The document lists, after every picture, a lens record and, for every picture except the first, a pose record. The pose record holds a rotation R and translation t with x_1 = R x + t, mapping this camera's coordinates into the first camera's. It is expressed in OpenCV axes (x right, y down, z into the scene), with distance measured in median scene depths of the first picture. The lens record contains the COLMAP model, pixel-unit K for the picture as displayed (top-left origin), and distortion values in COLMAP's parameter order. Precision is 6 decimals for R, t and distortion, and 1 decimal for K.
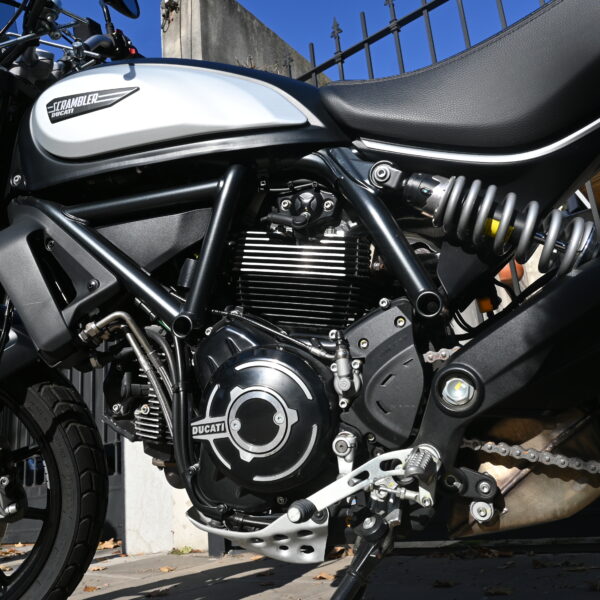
lens RADIAL K [[634.6, 0, 300.0], [0, 634.6, 300.0], [0, 0, 1]] dist [0.066048, -0.011099]
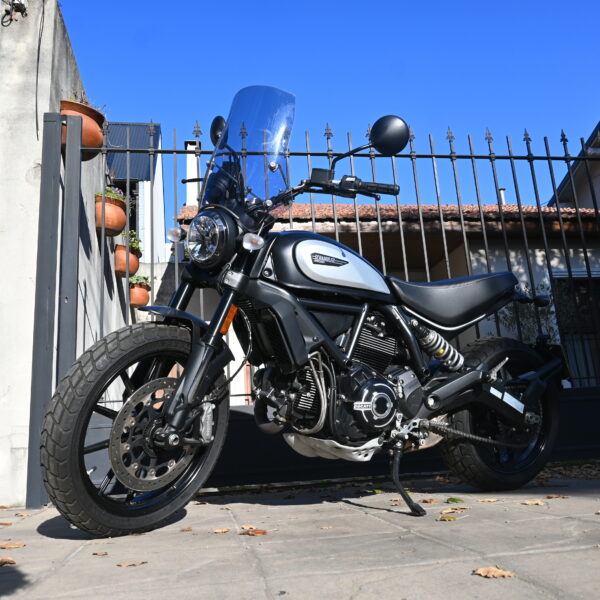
lens RADIAL K [[634.6, 0, 300.0], [0, 634.6, 300.0], [0, 0, 1]] dist [0.066048, -0.011099]
pose [[0.649670, 0.213509, 0.729618, -1.656452], [-0.201698, 0.973765, -0.105356, 0.074951], [-0.732971, -0.078716, 0.675690, -0.387112]]
